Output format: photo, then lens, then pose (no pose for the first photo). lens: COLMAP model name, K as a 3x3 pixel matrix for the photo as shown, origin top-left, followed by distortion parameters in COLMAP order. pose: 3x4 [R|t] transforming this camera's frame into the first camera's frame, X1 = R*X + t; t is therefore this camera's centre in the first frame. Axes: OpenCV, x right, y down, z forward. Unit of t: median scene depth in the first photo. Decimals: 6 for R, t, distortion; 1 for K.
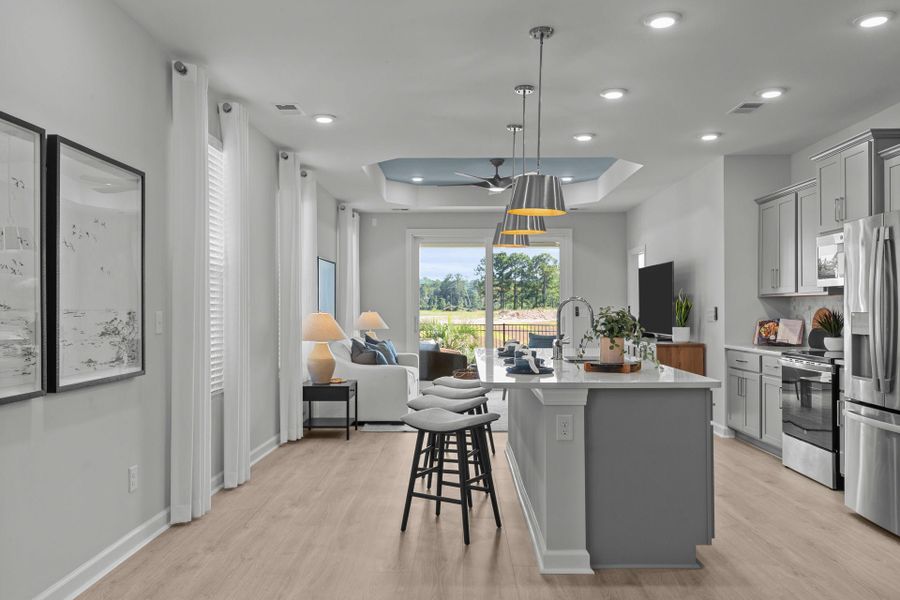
lens RADIAL K [[690.1, 0, 453.8], [0, 690.1, 301.1], [0, 0, 1]] dist [0.003532, 0.010421]
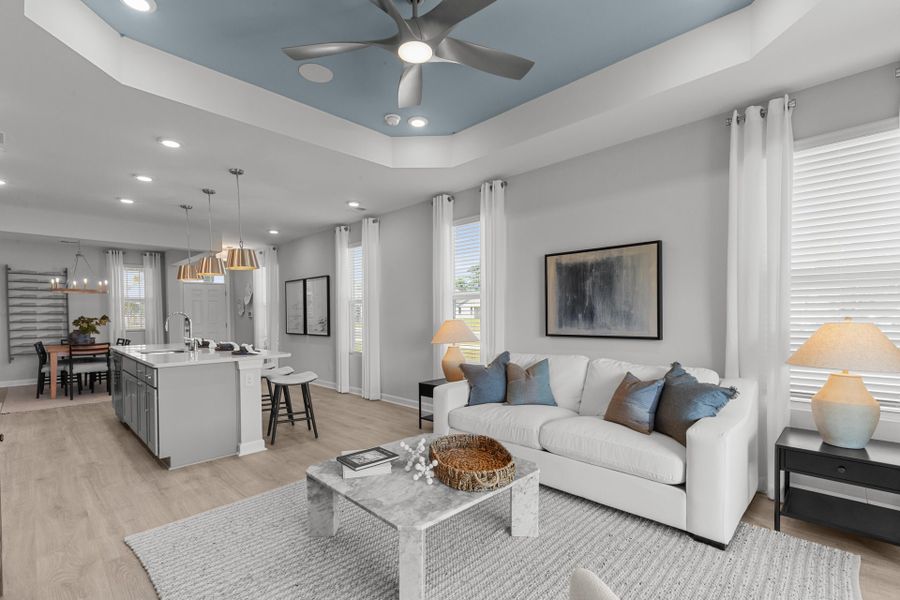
lens RADIAL K [[417.4, 0, 454.5], [0, 417.4, 320.8], [0, 0, 1]] dist [0.007579, 0.000209]
pose [[-0.689589, 0.023247, -0.723828, 0.283842], [0.020784, 0.999708, 0.012307, 0.009782], [0.723902, -0.006558, -0.689871, 1.385519]]
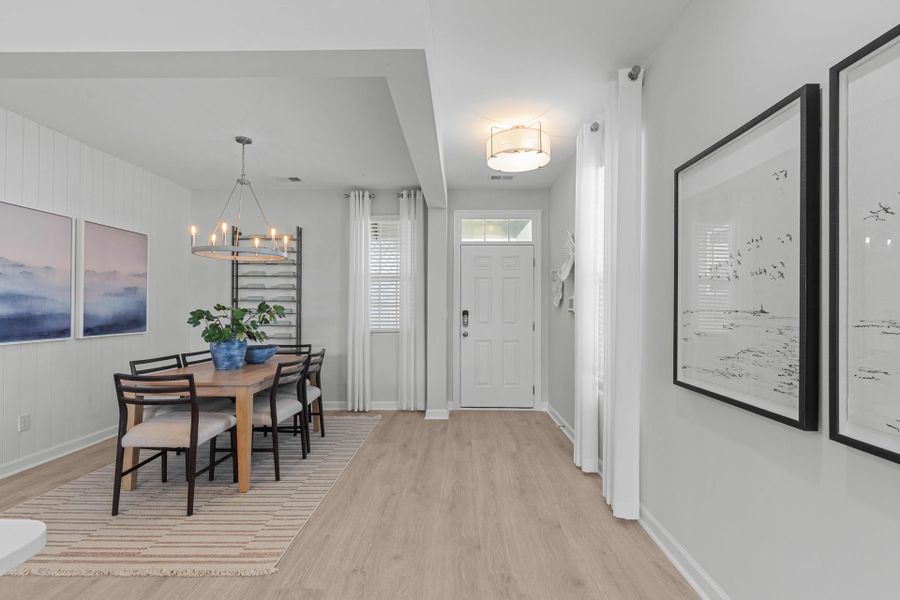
lens RADIAL K [[417.4, 0, 456.4], [0, 417.4, 308.5], [0, 0, 1]] dist [0.007579, 0.000209]
pose [[-0.999979, -0.000840, -0.006473, -0.075063], [-0.000778, 0.999954, -0.009523, 0.002361], [0.006480, -0.009517, -0.999934, 0.549445]]
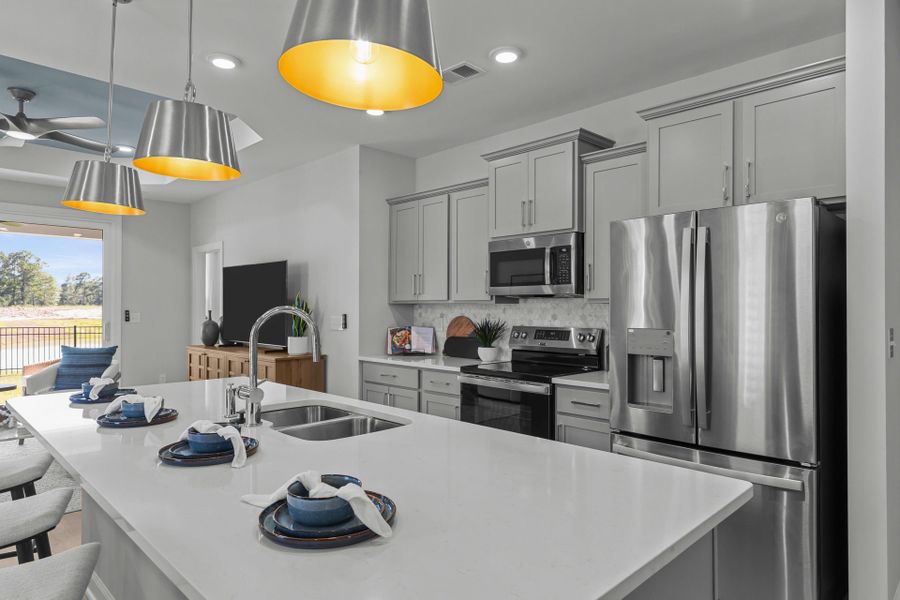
lens RADIAL K [[534.0, 0, 450.1], [0, 534.0, 301.1], [0, 0, 1]] dist [0.004413, -0.004896]
pose [[0.692065, 0.010539, 0.721758, -0.023676], [-0.011126, 0.999930, -0.003932, -0.006590], [-0.721749, -0.005309, 0.692134, 0.401043]]
